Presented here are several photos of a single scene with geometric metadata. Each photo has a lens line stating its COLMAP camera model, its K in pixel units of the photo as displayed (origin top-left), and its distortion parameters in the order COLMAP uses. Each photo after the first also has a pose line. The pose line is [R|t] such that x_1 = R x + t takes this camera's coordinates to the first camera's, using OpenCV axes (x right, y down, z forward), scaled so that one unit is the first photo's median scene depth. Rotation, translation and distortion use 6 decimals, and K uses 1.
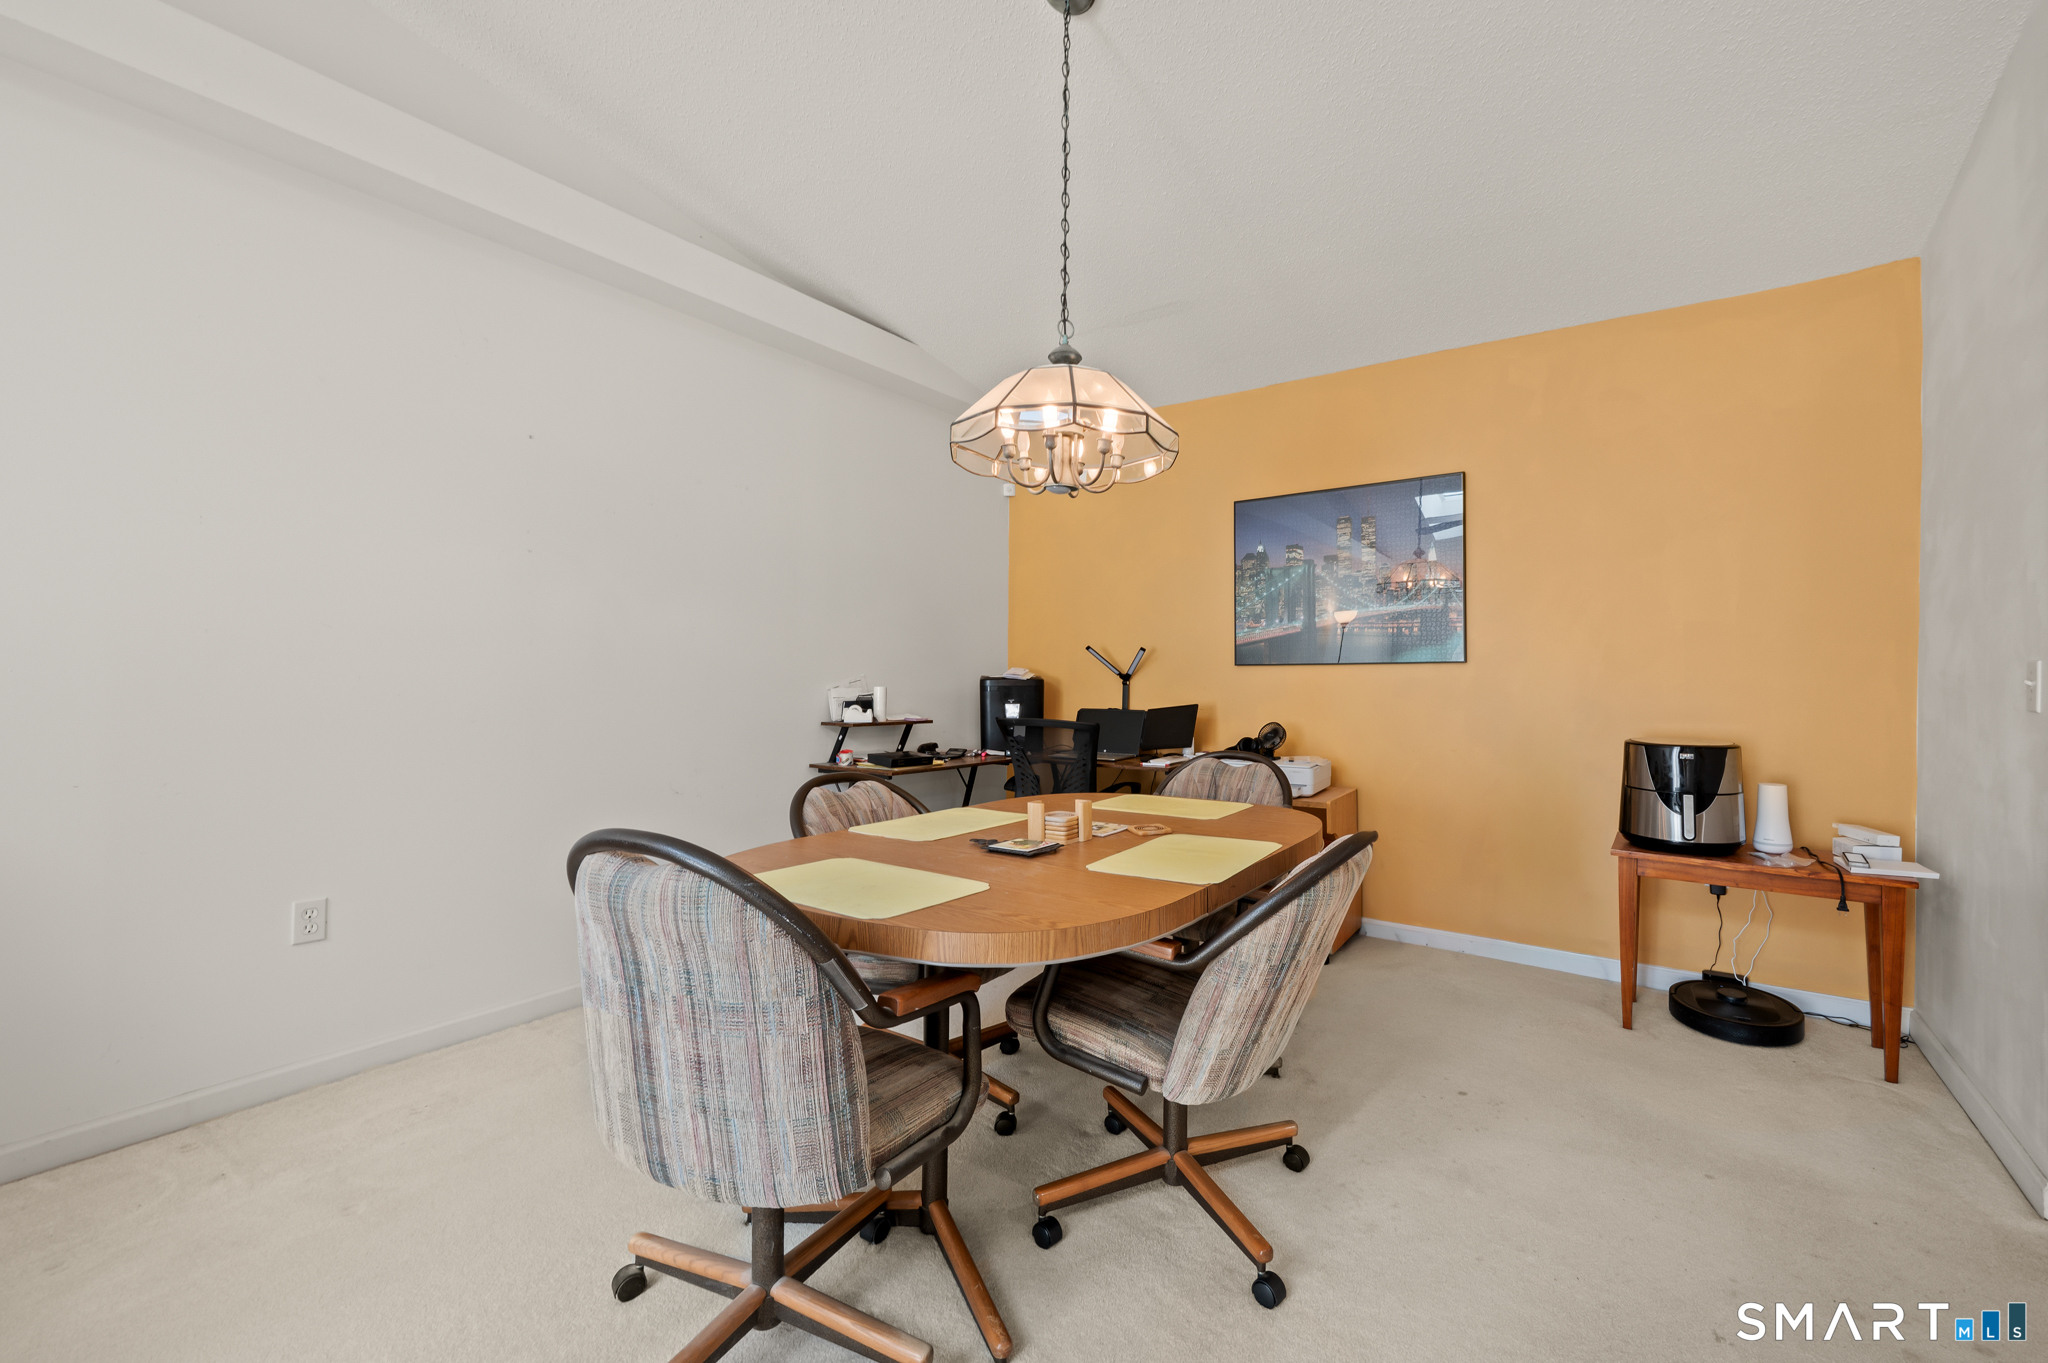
lens RADIAL K [[816.7, 0, 1024.0], [0, 816.7, 681.5], [0, 0, 1]] dist [0.000952, 0.000301]
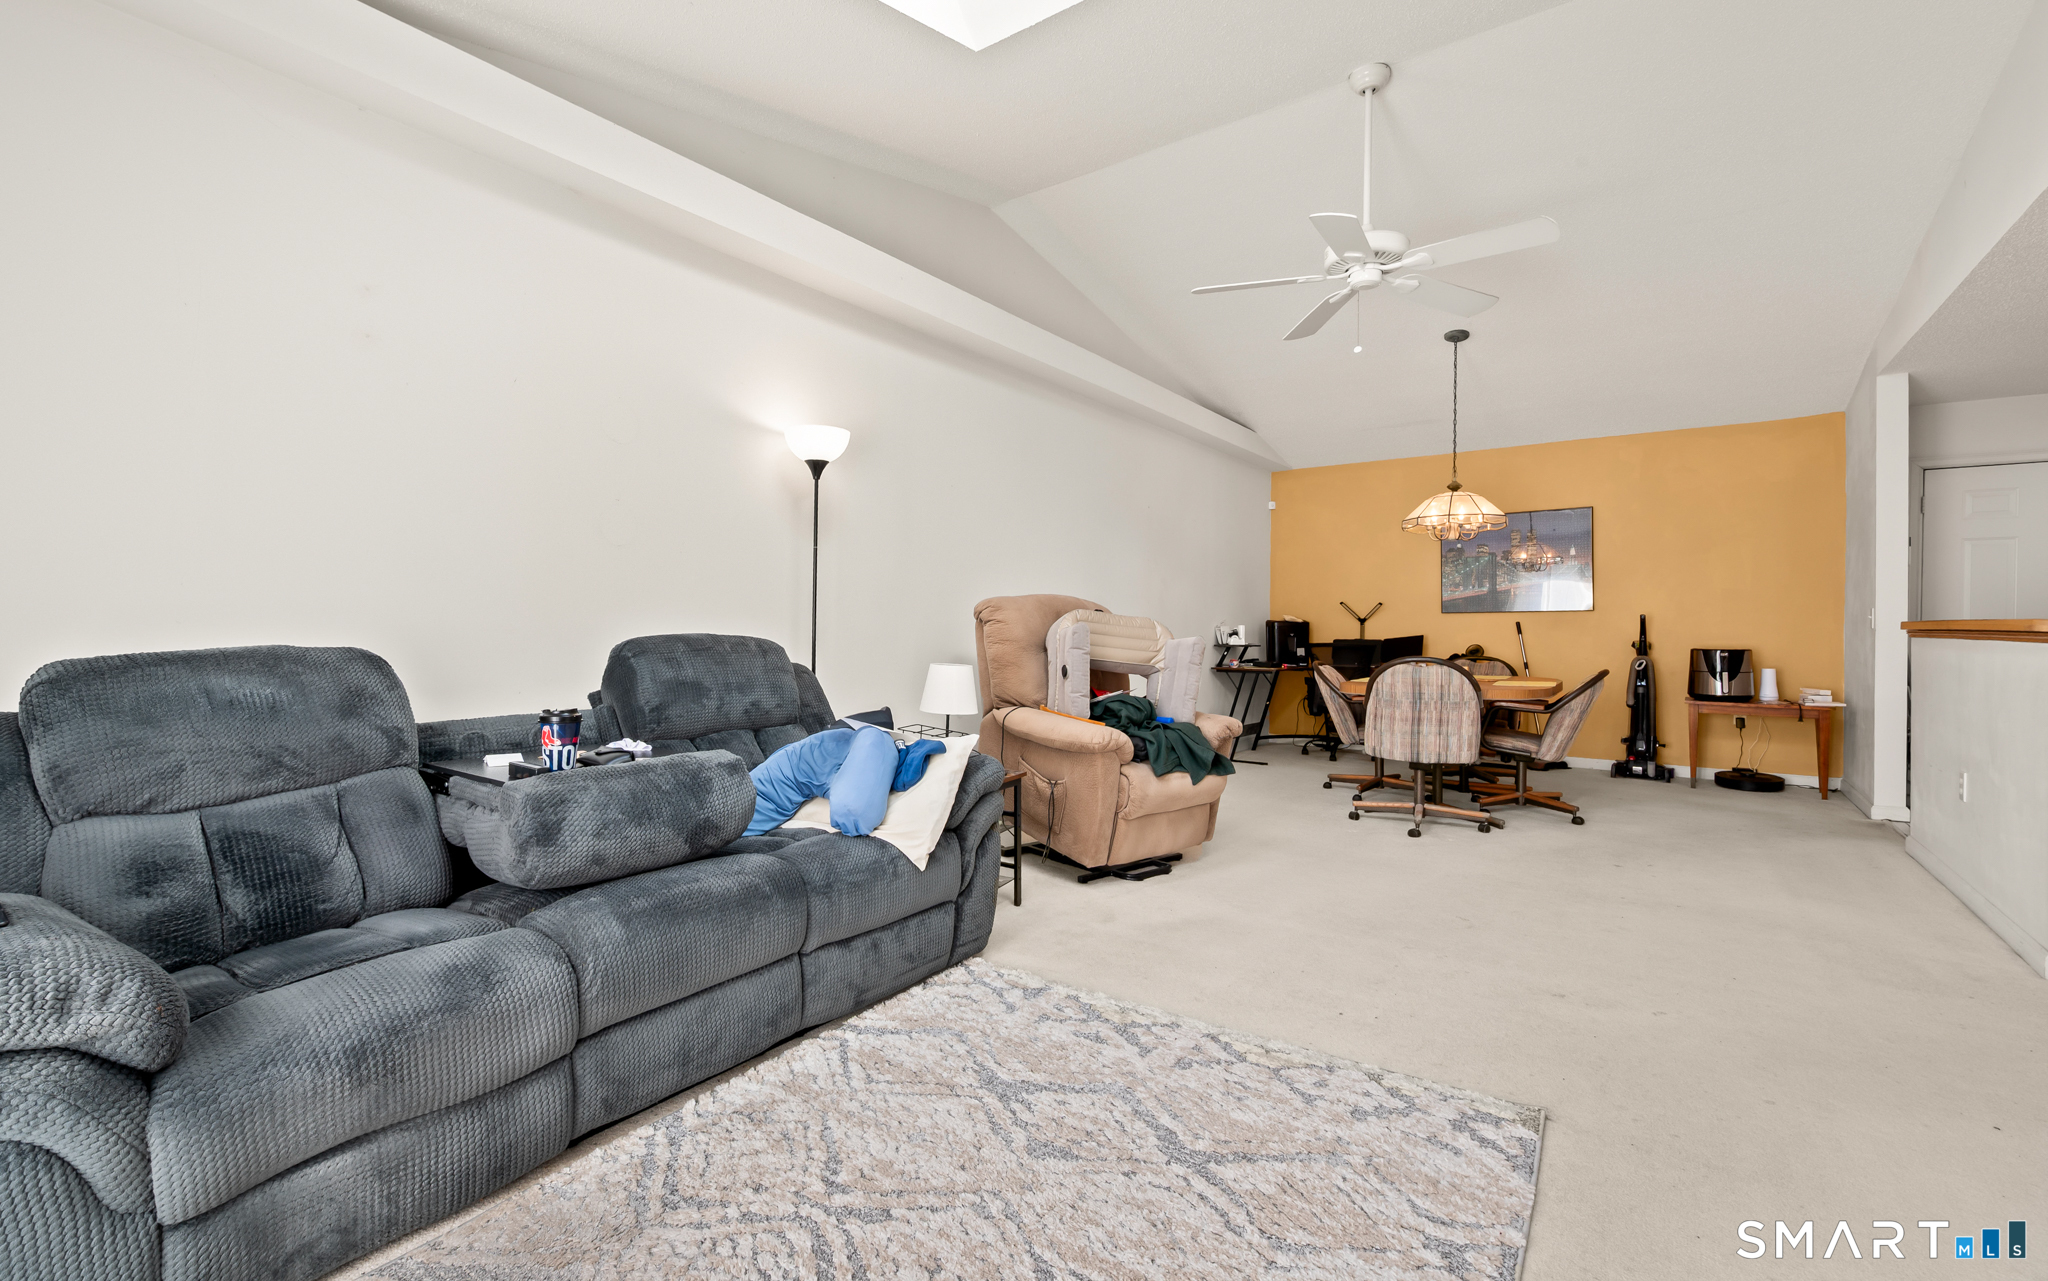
lens RADIAL K [[725.9, 0, 1022.6], [0, 725.9, 631.2], [0, 0, 1]] dist [0.000259, 0.000012]
pose [[0.997049, -0.002221, -0.076736, -0.815054], [0.002354, 0.999996, 0.001633, 0.023644], [0.076732, -0.001809, 0.997050, -0.964671]]
